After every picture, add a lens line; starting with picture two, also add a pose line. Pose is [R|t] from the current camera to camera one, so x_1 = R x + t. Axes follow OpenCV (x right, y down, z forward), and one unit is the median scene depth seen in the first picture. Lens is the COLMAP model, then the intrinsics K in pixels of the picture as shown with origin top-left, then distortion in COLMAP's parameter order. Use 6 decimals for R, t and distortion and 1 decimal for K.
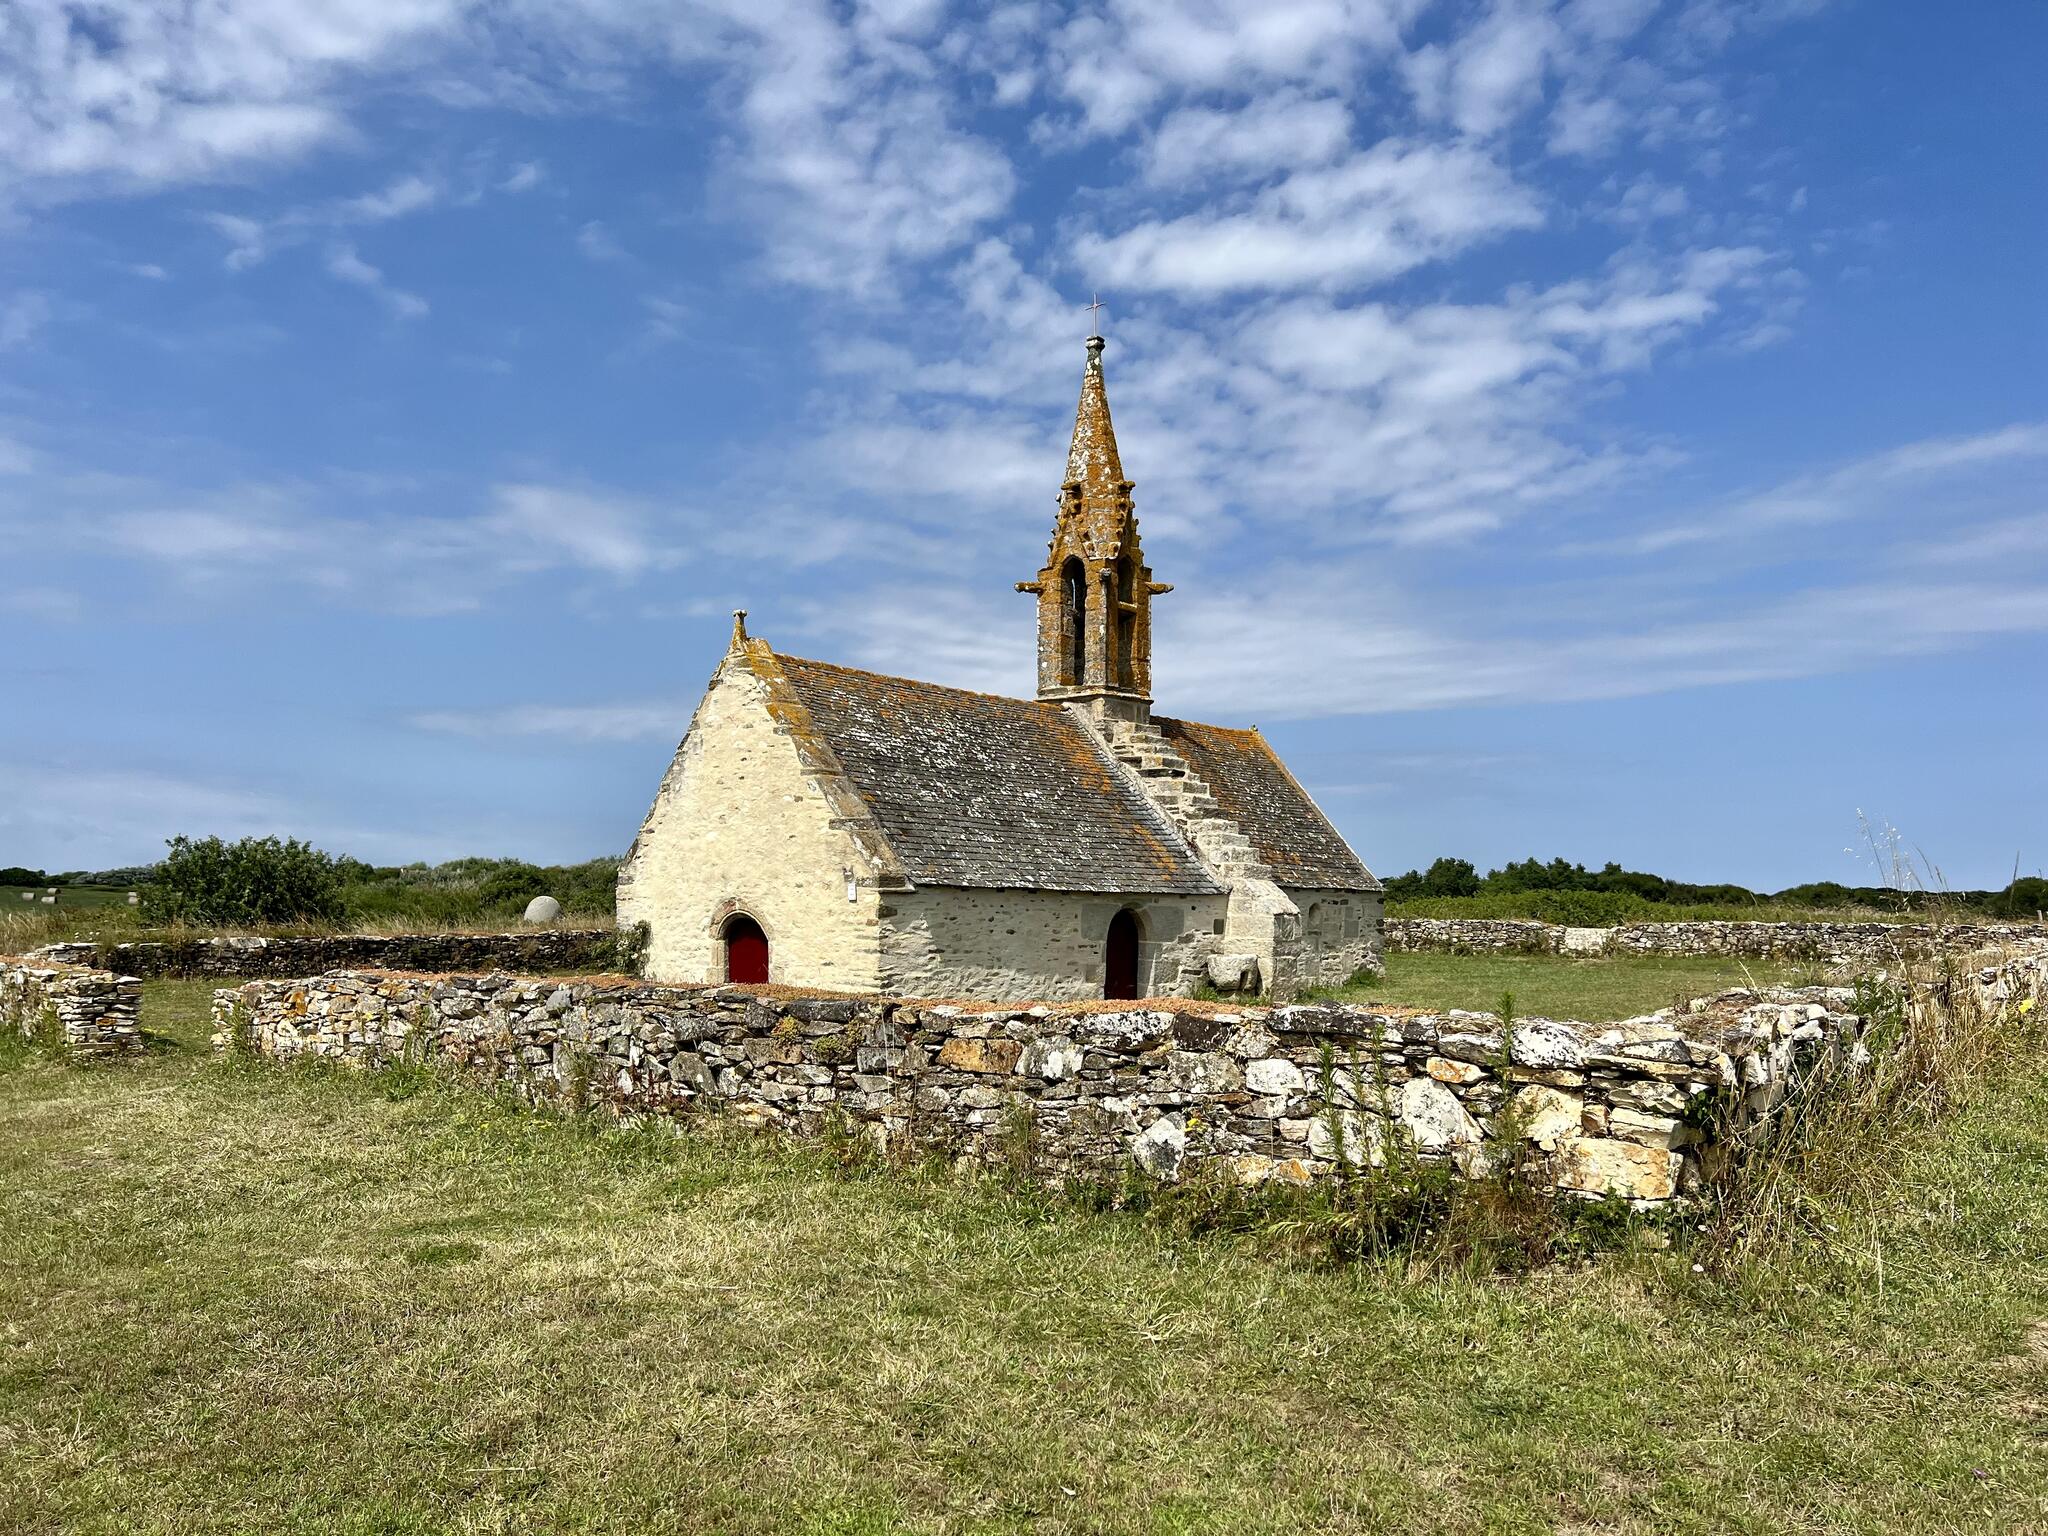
lens RADIAL K [[1543.7, 0, 1025.4], [0, 1543.7, 784.0], [0, 0, 1]] dist [0.084207, 0.000514]
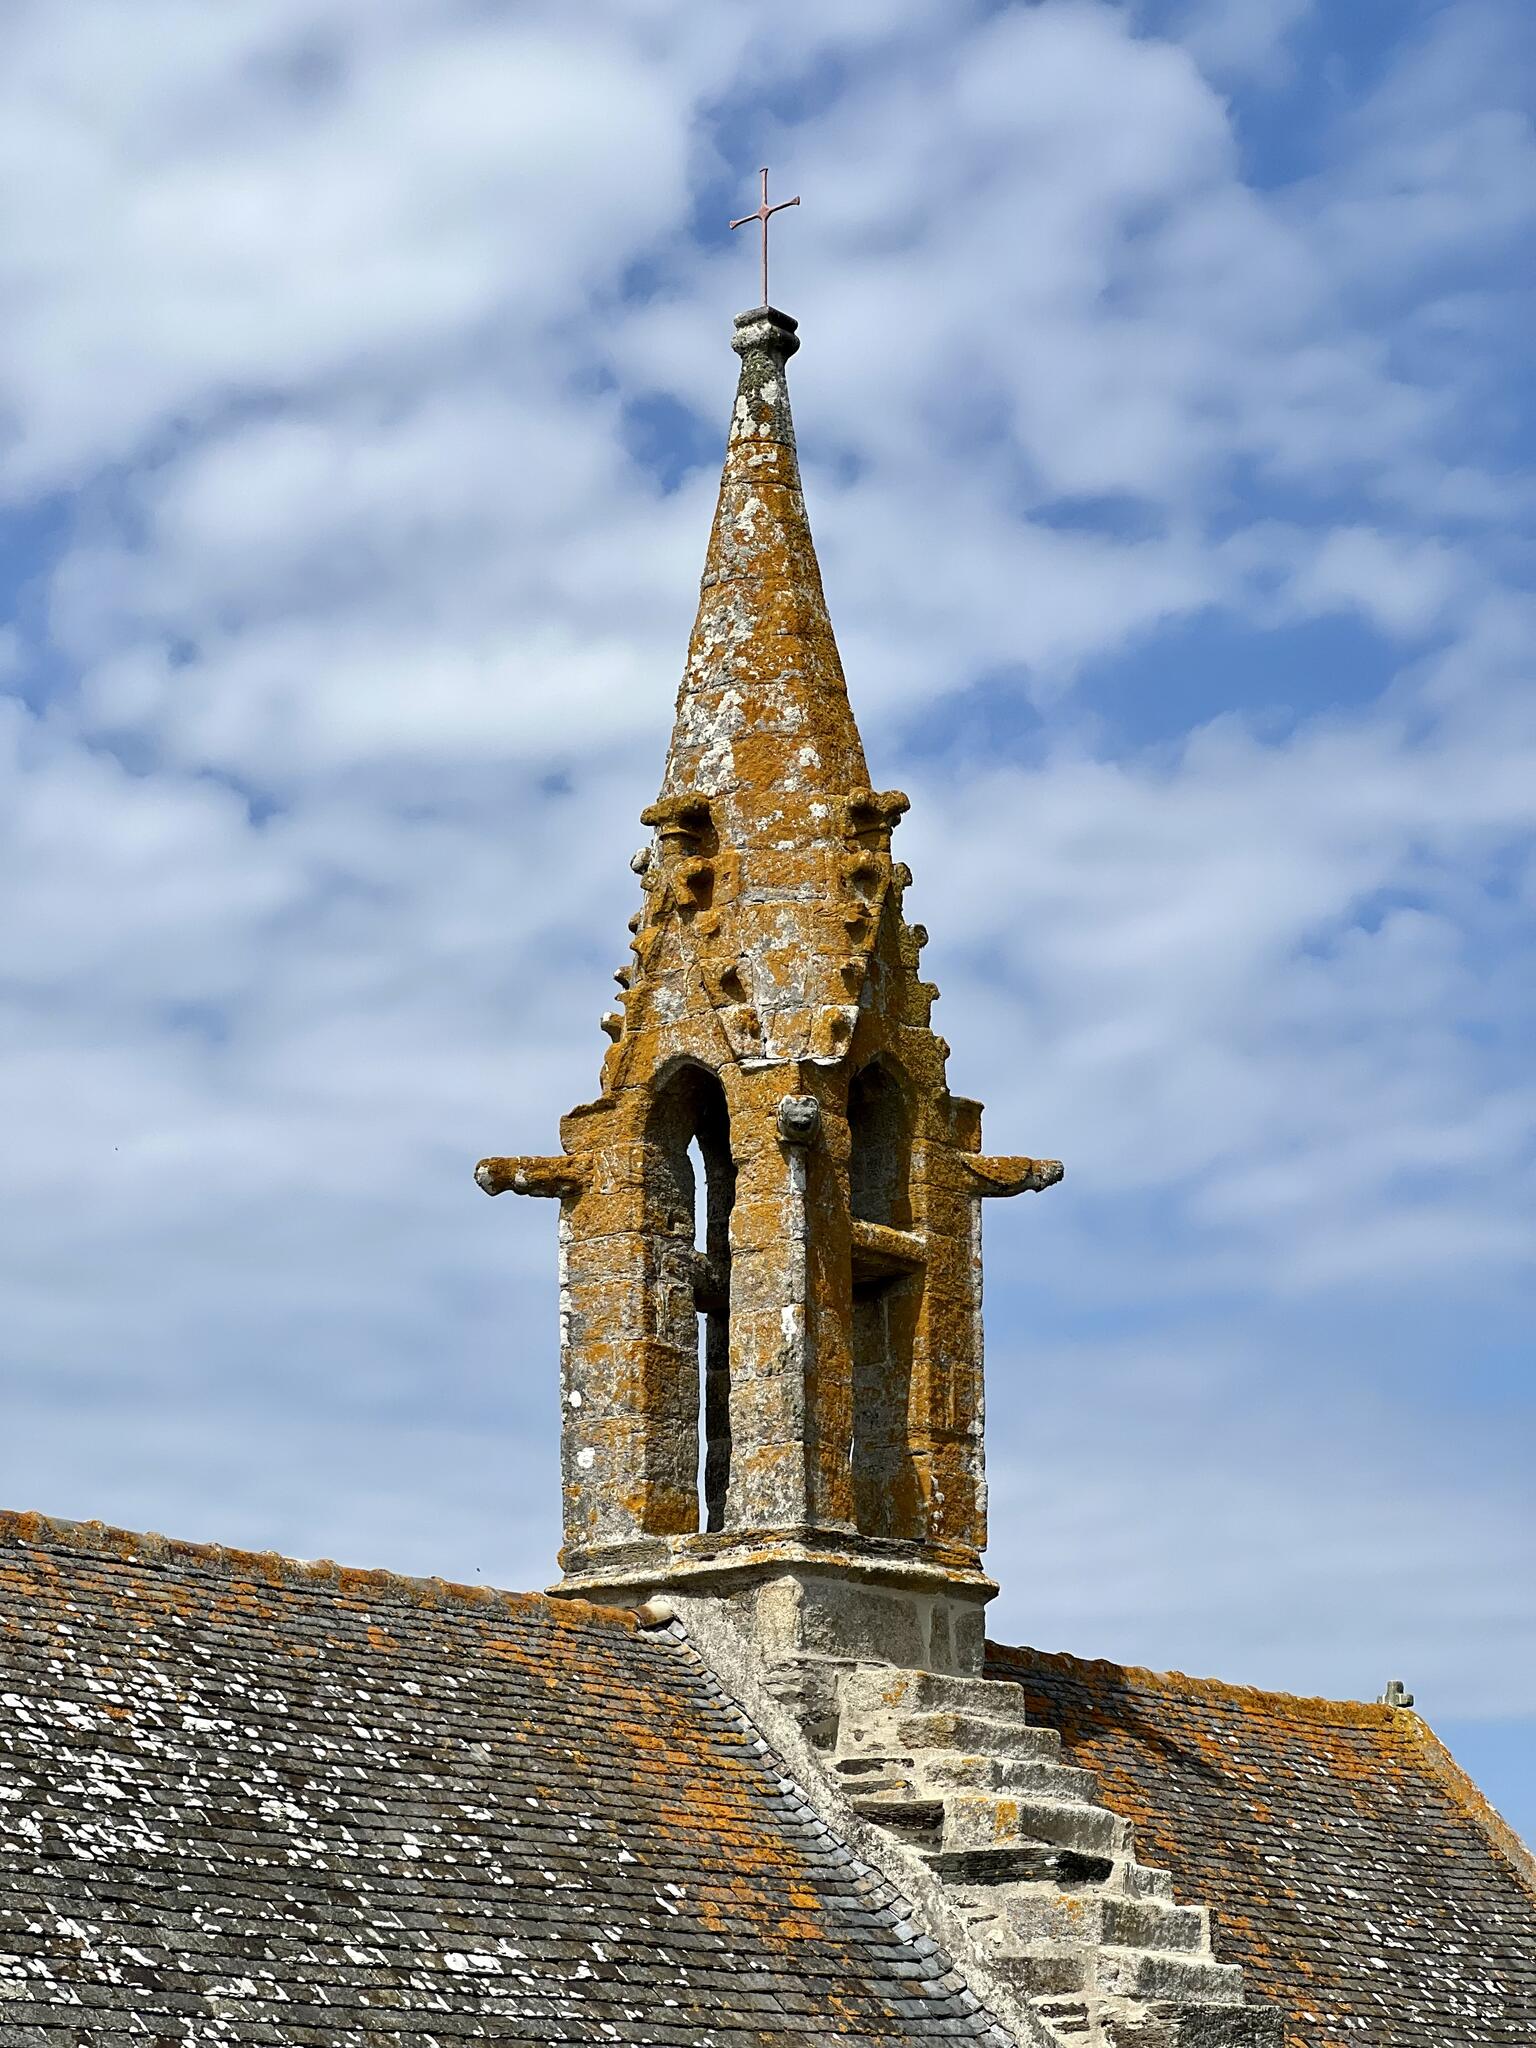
lens RADIAL K [[4422.1, 0, 763.0], [0, 4422.1, 1022.6], [0, 0, 1]] dist [0.159328, 0.000000]
pose [[0.999831, -0.015460, -0.009967, 0.053874], [0.013226, 0.980797, -0.194581, -0.001170], [0.012784, 0.194416, 0.980836, 0.238986]]
